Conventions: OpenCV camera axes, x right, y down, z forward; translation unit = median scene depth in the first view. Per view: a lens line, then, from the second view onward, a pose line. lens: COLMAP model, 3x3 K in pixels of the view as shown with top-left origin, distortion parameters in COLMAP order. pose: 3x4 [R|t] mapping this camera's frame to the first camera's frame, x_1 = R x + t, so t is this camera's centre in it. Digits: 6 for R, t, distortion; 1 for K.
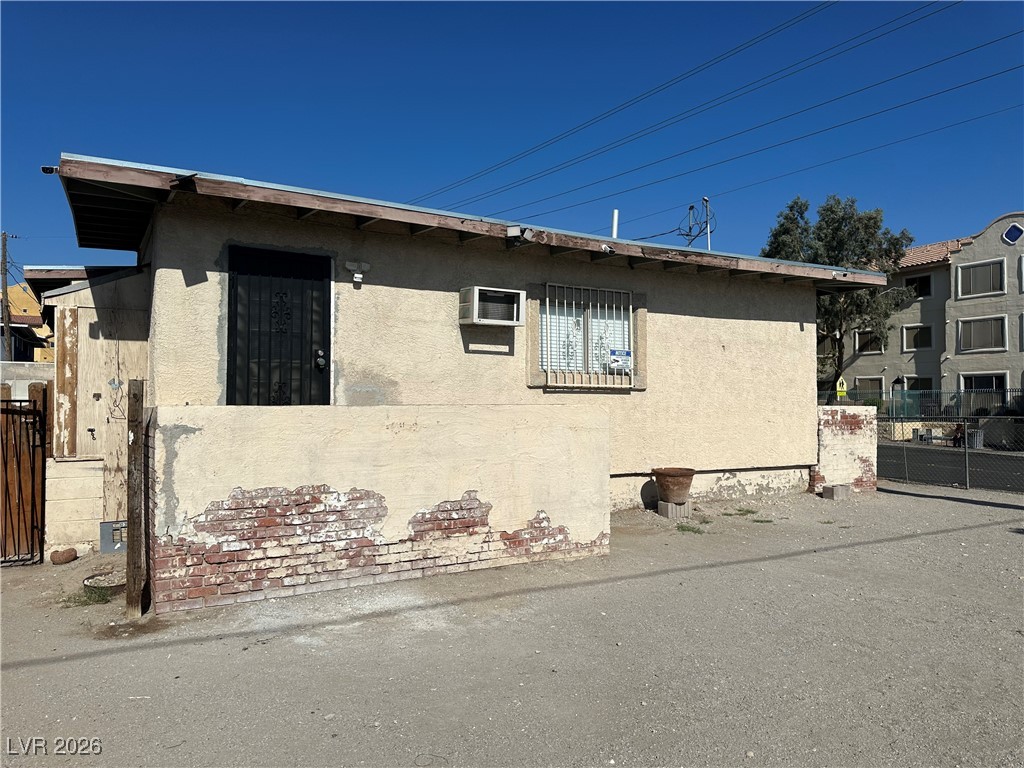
lens RADIAL K [[705.8, 0, 512.0], [0, 705.8, 384.0], [0, 0, 1]] dist [0.181694, -0.379730]
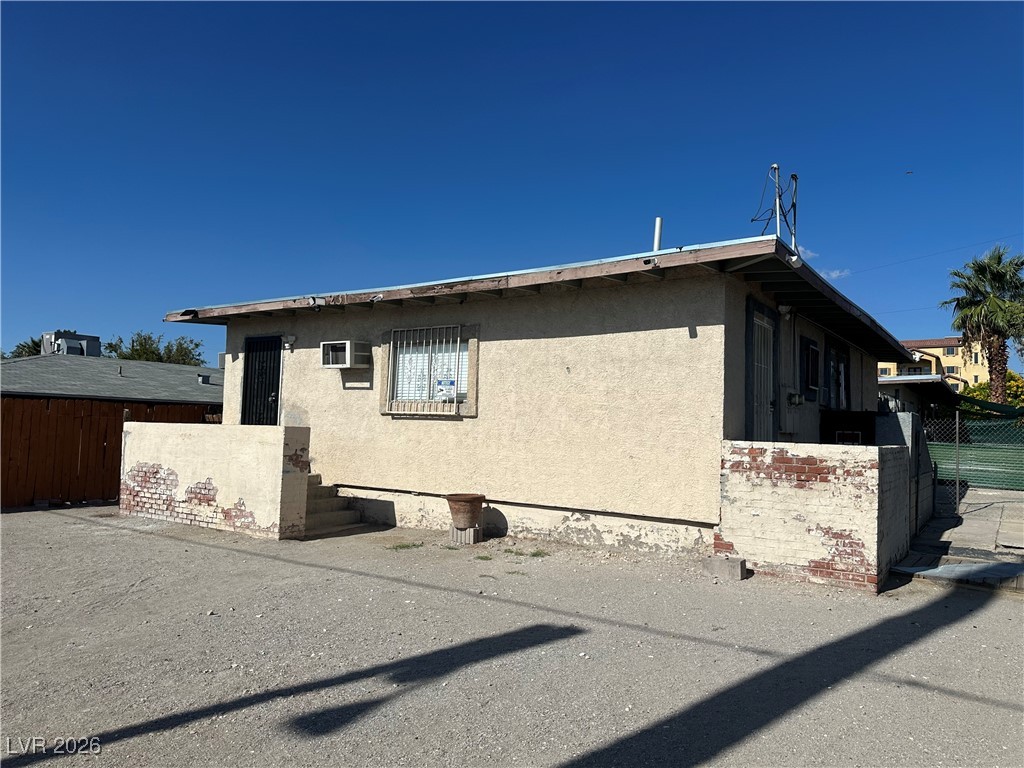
lens RADIAL K [[705.8, 0, 512.0], [0, 705.8, 384.0], [0, 0, 1]] dist [0.181694, -0.379730]
pose [[0.436211, -0.046102, -0.898663, 1.251940], [-0.002910, 0.998609, -0.052642, 0.016181], [0.899840, 0.025578, 0.435470, 0.658624]]
